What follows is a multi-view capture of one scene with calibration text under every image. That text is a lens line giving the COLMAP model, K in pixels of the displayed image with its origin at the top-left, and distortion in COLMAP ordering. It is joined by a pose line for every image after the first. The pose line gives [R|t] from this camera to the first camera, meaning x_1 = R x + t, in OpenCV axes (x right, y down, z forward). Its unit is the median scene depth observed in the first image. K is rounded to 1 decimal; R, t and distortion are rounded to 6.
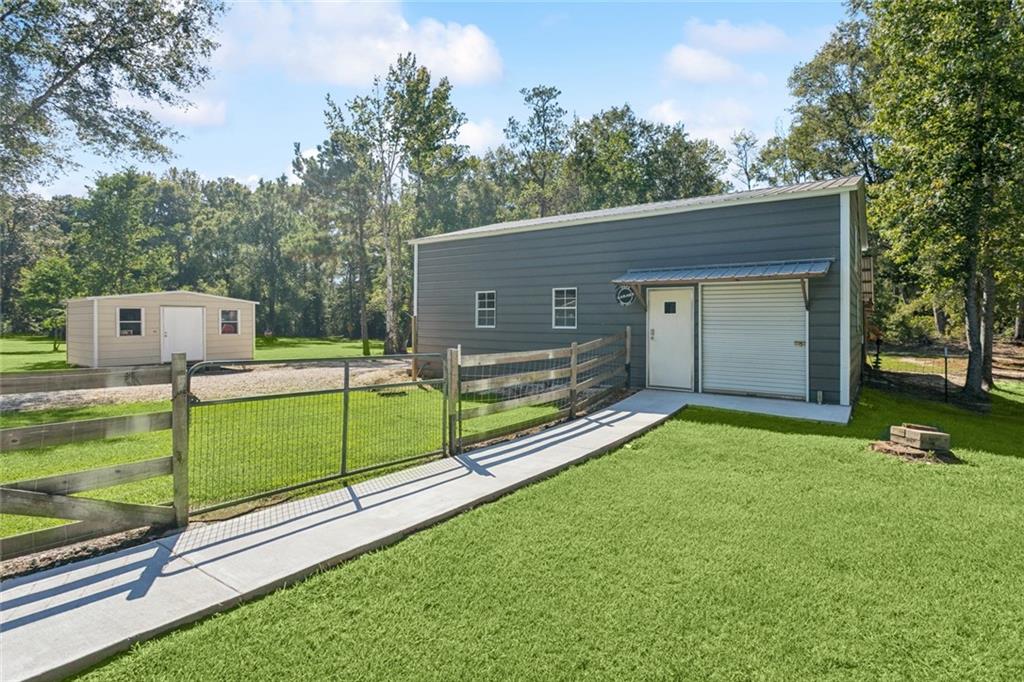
lens RADIAL K [[511.1, 0, 507.0], [0, 511.1, 312.3], [0, 0, 1]] dist [0.002024, 0.001293]
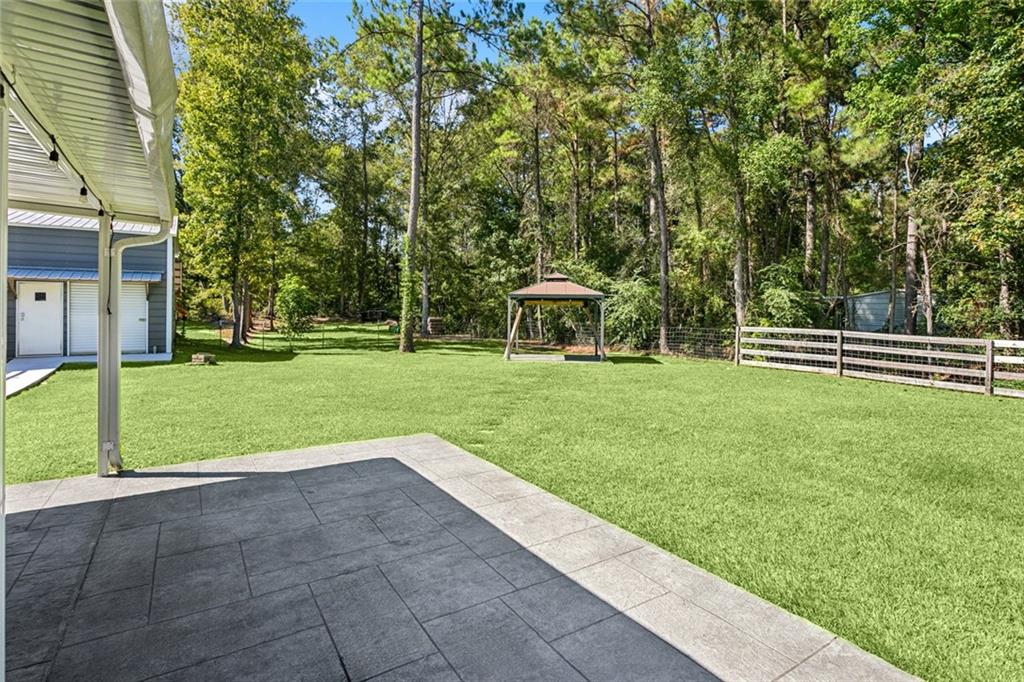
lens RADIAL K [[511.1, 0, 507.0], [0, 511.1, 312.3], [0, 0, 1]] dist [0.002024, 0.001293]
pose [[0.367721, -0.012532, 0.929852, -0.401803], [-0.026967, 0.999345, 0.024133, -0.027103], [-0.929545, -0.033949, 0.367142, -0.534739]]
